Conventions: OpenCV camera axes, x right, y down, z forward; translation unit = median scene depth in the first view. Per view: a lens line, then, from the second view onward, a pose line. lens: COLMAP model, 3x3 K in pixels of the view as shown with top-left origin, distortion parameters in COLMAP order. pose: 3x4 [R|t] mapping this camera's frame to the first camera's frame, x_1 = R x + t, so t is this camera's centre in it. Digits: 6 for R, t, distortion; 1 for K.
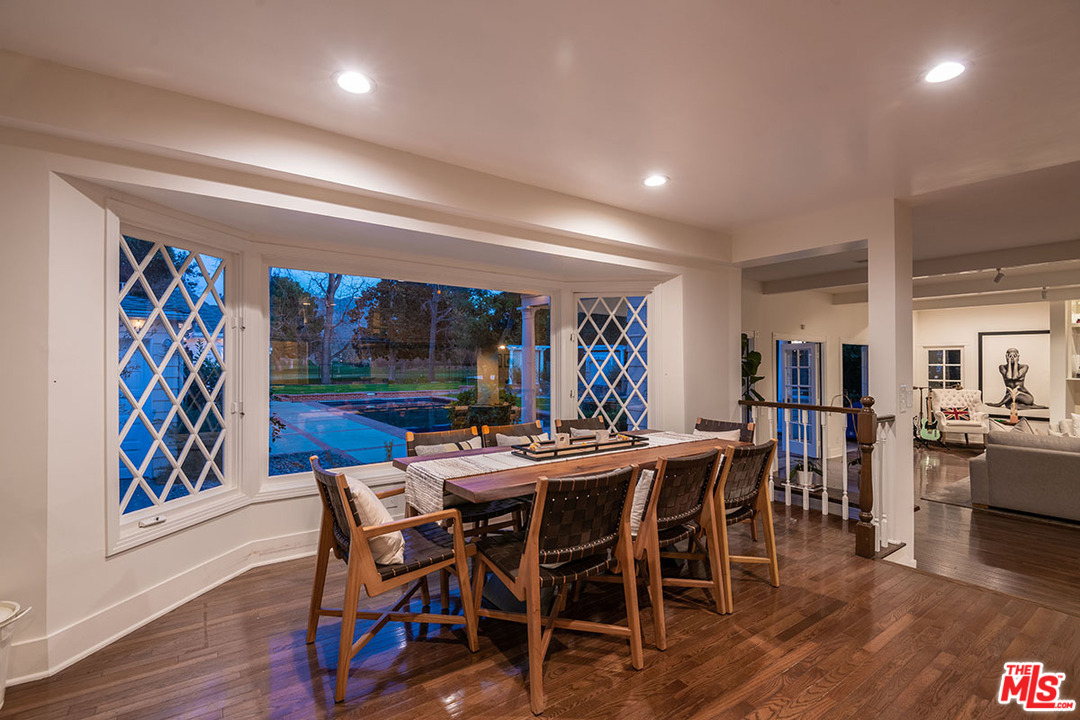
lens RADIAL K [[496.3, 0, 540.5], [0, 496.3, 361.1], [0, 0, 1]] dist [0.006624, -0.014073]
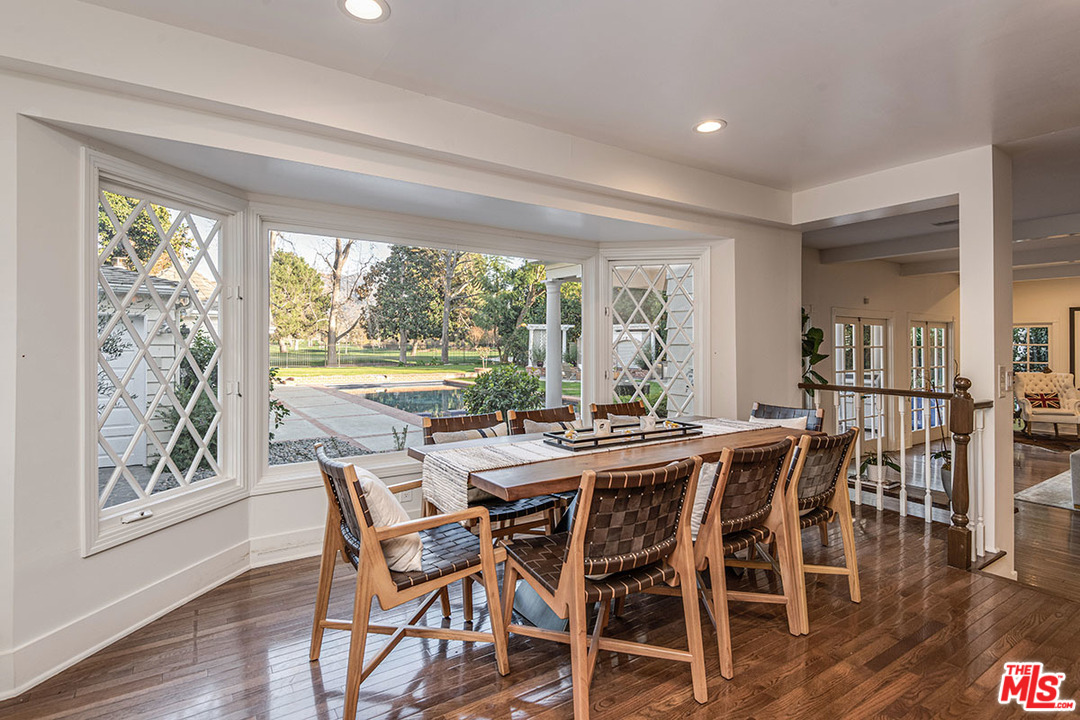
lens RADIAL K [[539.2, 0, 541.2], [0, 539.2, 342.5], [0, 0, 1]] dist [-0.001663, -0.001343]
pose [[0.999273, 0.000538, -0.038128, -0.029417], [-0.000511, 1.000000, 0.000722, 0.012914], [0.038128, -0.000702, 0.999273, 0.068710]]
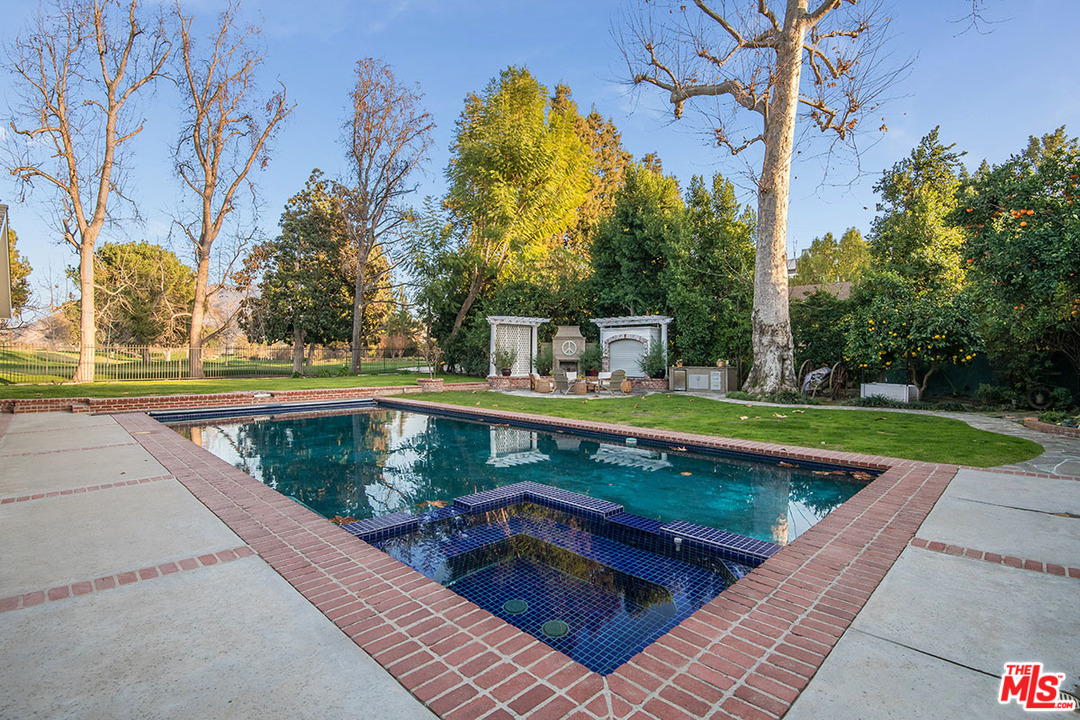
lens RADIAL K [[504.0, 0, 539.7], [0, 504.0, 355.9], [0, 0, 1]] dist [-0.018776, -0.016320]
pose [[0.986029, 0.001459, 0.166569, -1.294112], [-0.001913, 0.999995, 0.002563, 0.216712], [-0.166564, -0.002846, 0.986026, 3.943668]]
